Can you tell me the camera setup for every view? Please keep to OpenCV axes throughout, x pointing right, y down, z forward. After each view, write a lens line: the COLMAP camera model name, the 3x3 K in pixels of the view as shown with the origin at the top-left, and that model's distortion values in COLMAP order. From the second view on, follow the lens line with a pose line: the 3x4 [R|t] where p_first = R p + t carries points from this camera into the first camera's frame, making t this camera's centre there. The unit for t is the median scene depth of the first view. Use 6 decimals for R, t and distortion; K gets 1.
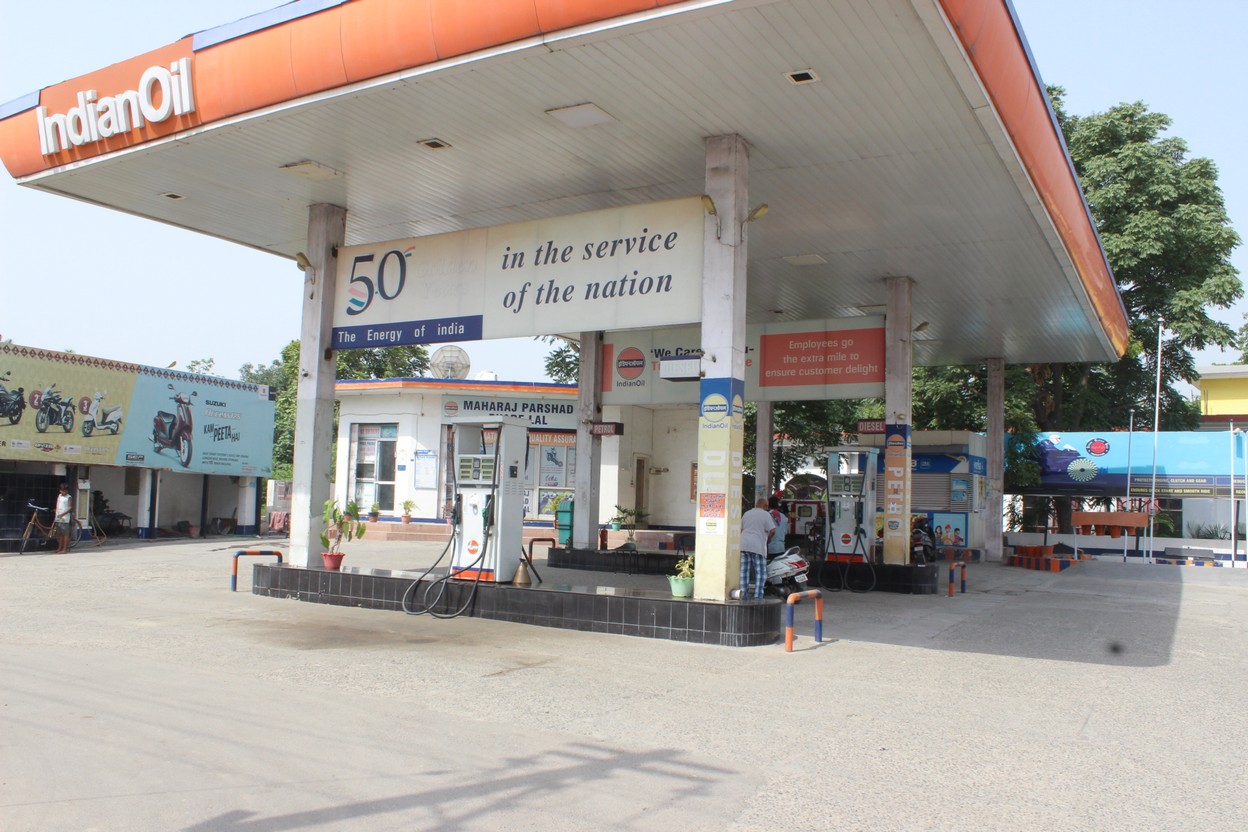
lens RADIAL K [[1043.5, 0, 617.6], [0, 1043.5, 451.1], [0, 0, 1]] dist [-0.173511, 0.142581]
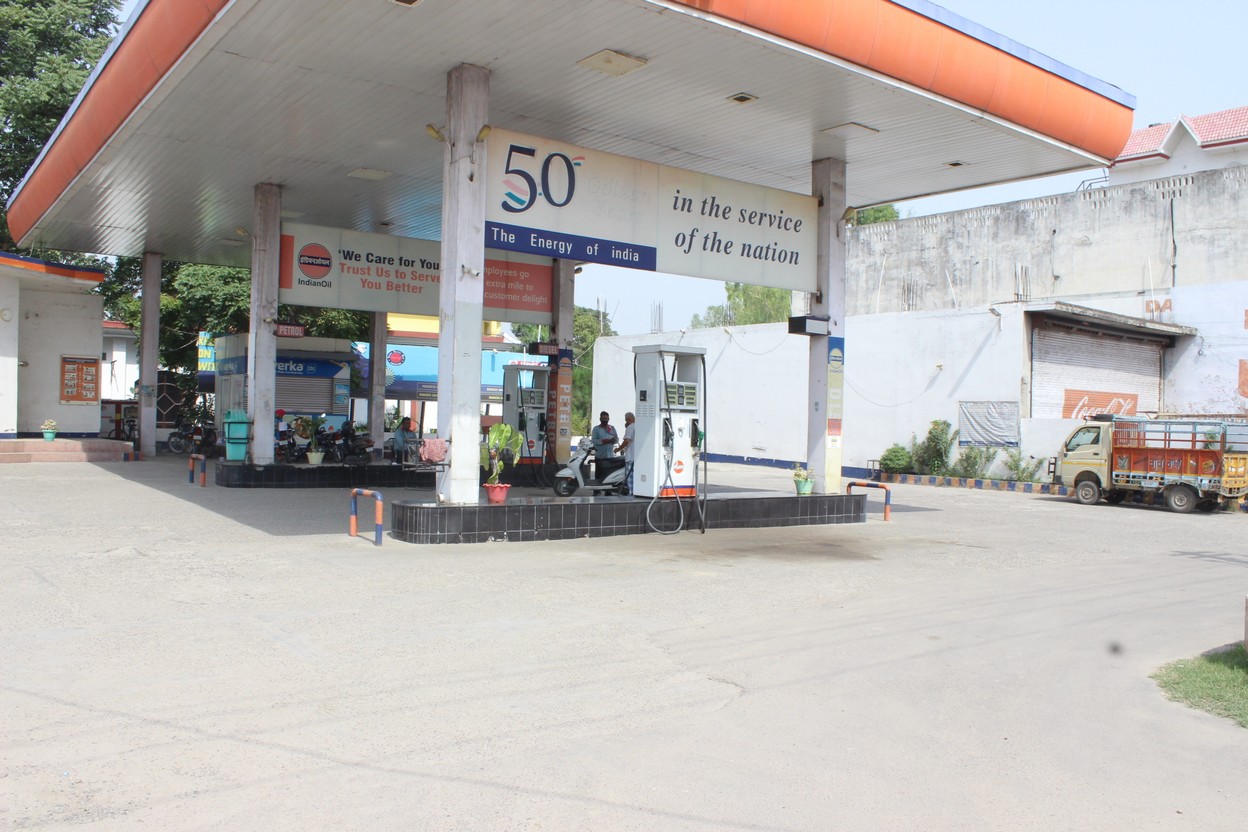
lens RADIAL K [[1043.5, 0, 617.6], [0, 1043.5, 451.1], [0, 0, 1]] dist [-0.173511, 0.142581]
pose [[0.398793, -0.041686, 0.916093, -1.034132], [-0.063368, 0.995326, 0.072877, 0.000168], [-0.914849, -0.087114, 0.394288, 0.555850]]
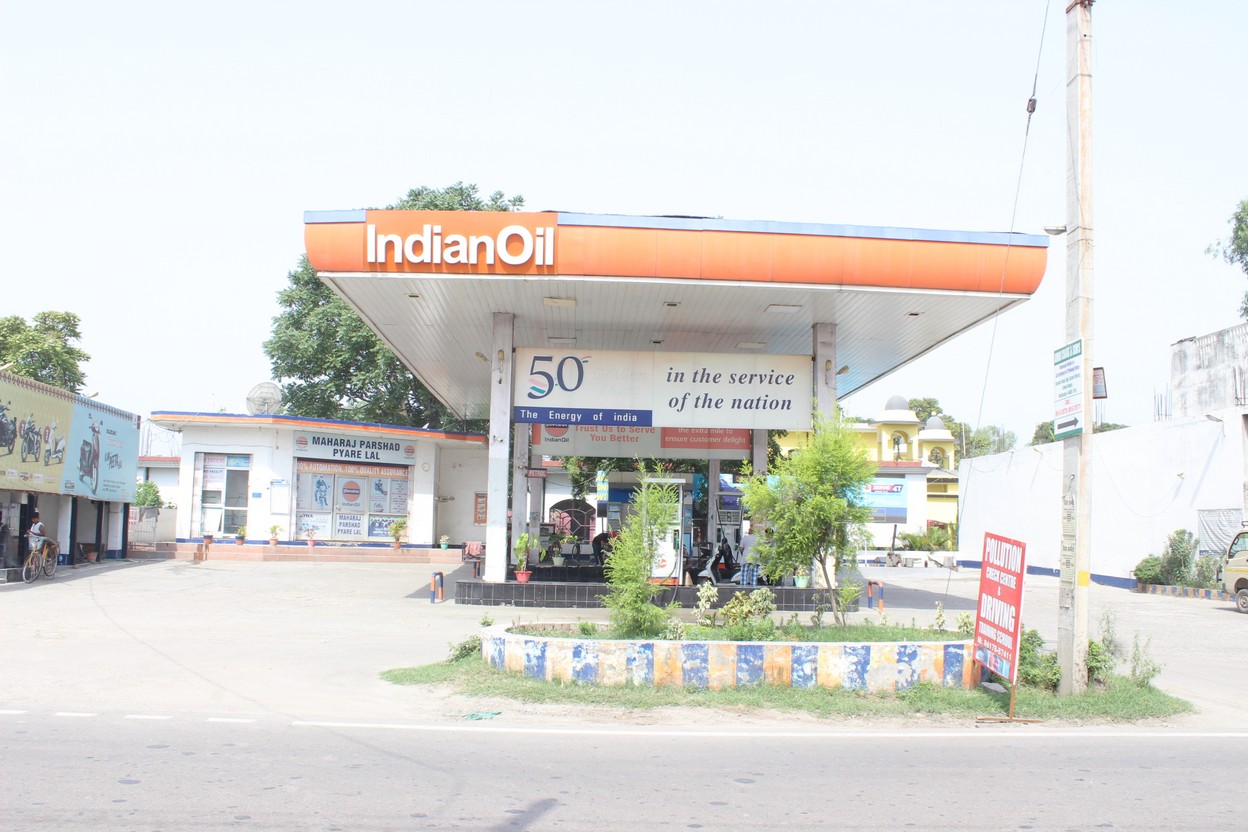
lens RADIAL K [[1043.5, 0, 617.6], [0, 1043.5, 451.1], [0, 0, 1]] dist [-0.173511, 0.142581]
pose [[0.848159, 0.032329, 0.528754, -0.901869], [-0.025598, 0.999471, -0.020048, -0.036705], [-0.529122, 0.003469, 0.848539, -0.246416]]
